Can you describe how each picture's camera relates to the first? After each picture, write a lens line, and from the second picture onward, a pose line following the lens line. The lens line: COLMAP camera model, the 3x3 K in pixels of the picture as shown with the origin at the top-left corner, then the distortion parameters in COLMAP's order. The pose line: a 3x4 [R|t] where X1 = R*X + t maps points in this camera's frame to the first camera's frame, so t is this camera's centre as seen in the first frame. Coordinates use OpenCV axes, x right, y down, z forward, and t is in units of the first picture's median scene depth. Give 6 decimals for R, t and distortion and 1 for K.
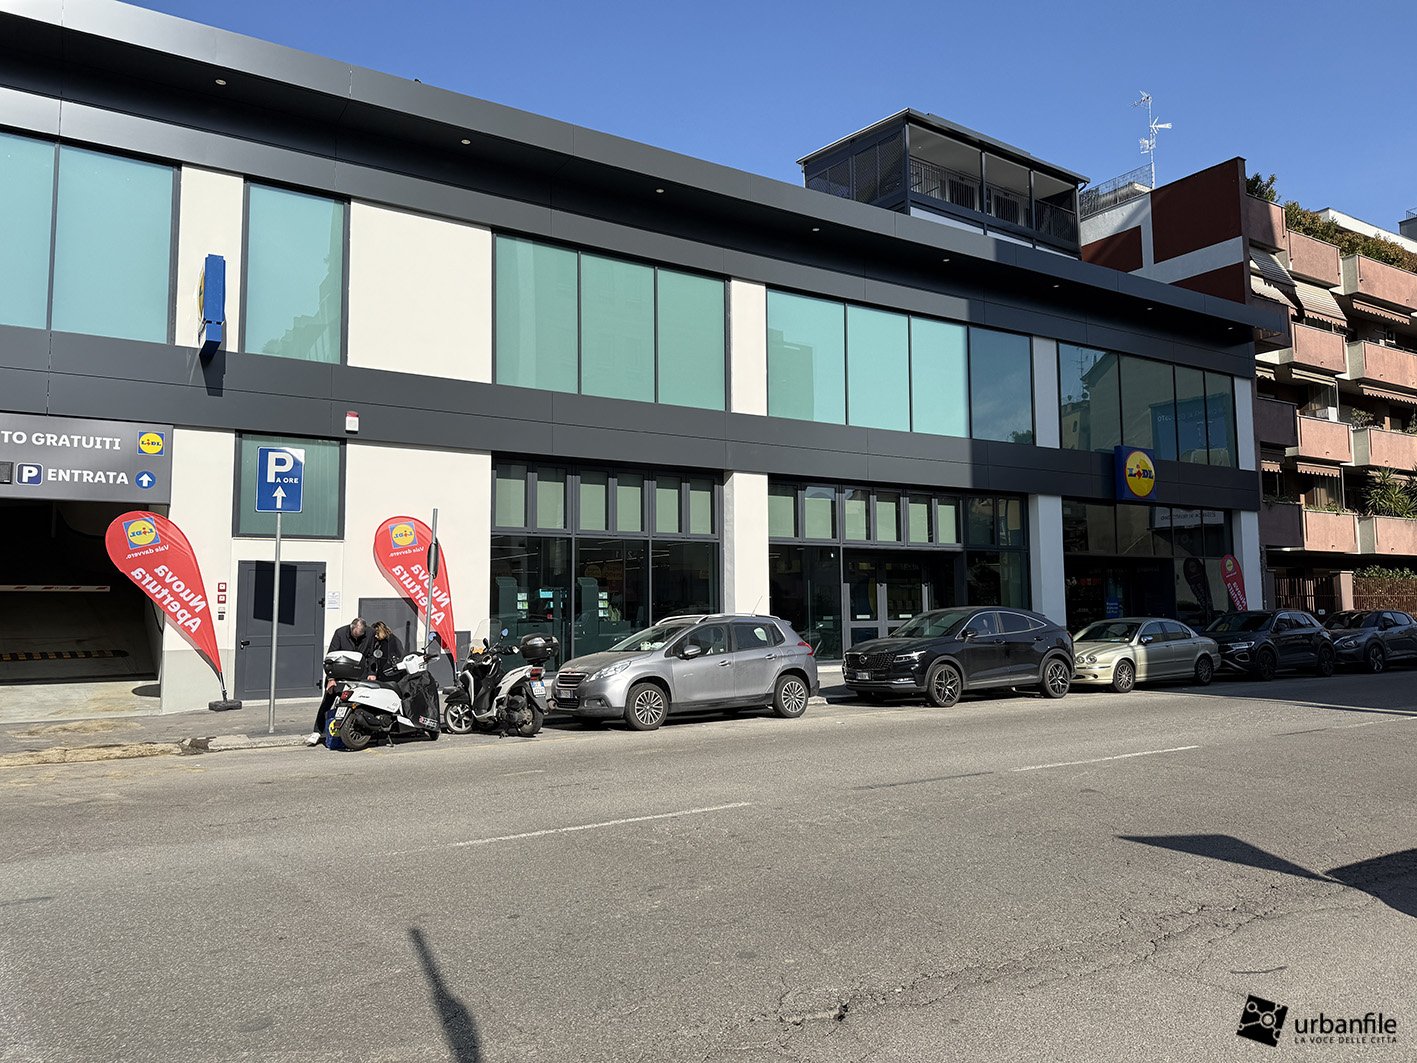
lens RADIAL K [[1008.9, 0, 708.8], [0, 1008.9, 527.7], [0, 0, 1]] dist [0.002688, 0.000450]
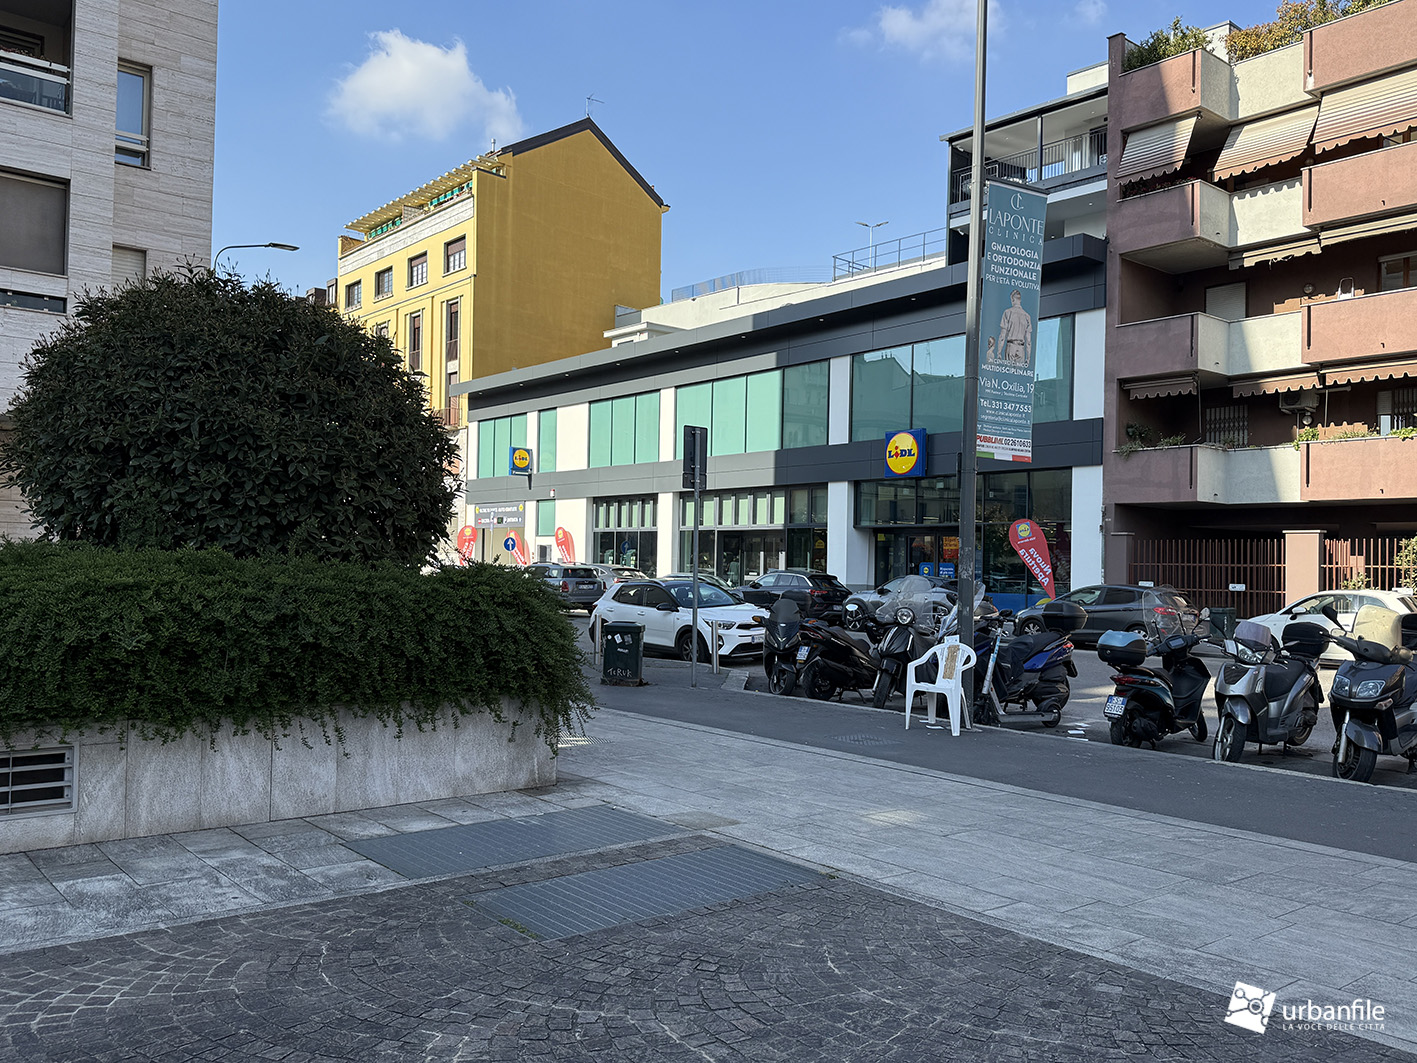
lens RADIAL K [[1141.5, 0, 701.5], [0, 1141.5, 553.7], [0, 0, 1]] dist [0.146251, -0.204211]
pose [[0.131100, -0.004201, -0.991360, 1.876904], [0.053604, 0.998558, 0.002857, 0.047999], [0.989919, -0.053515, 0.131136, 0.682369]]
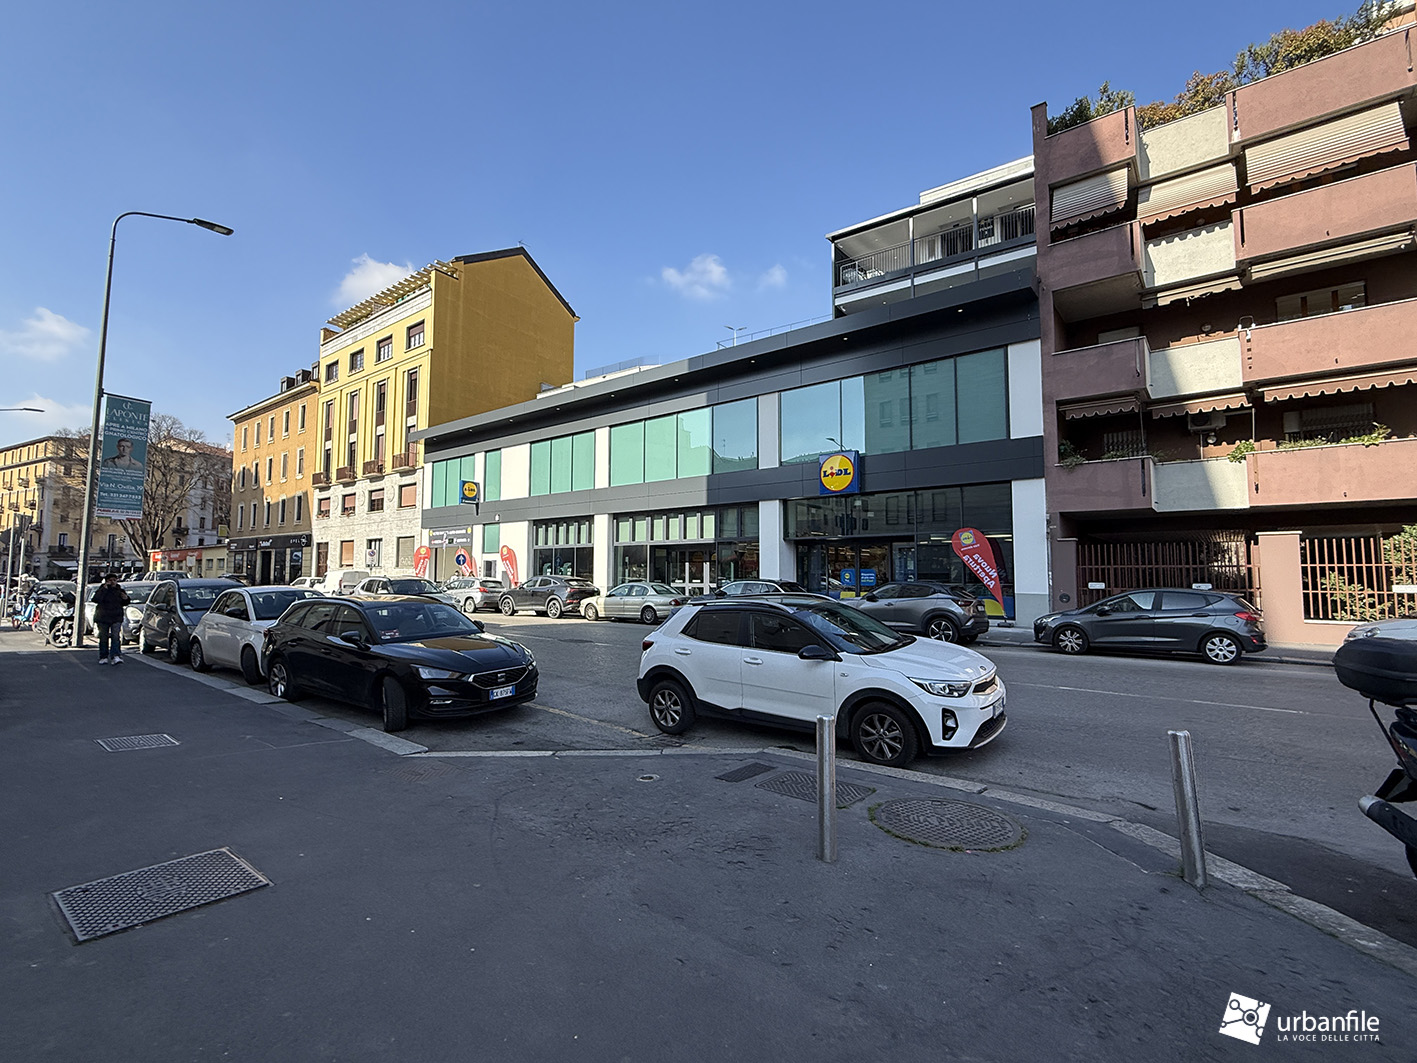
lens RADIAL K [[654.1, 0, 708.5], [0, 654.1, 531.5], [0, 0, 1]] dist [-0.001926, -0.000525]
pose [[0.338577, -0.058363, -0.939127, 1.286675], [0.066576, 0.997059, -0.037961, 0.046000], [0.938580, -0.049670, 0.341467, 0.635280]]
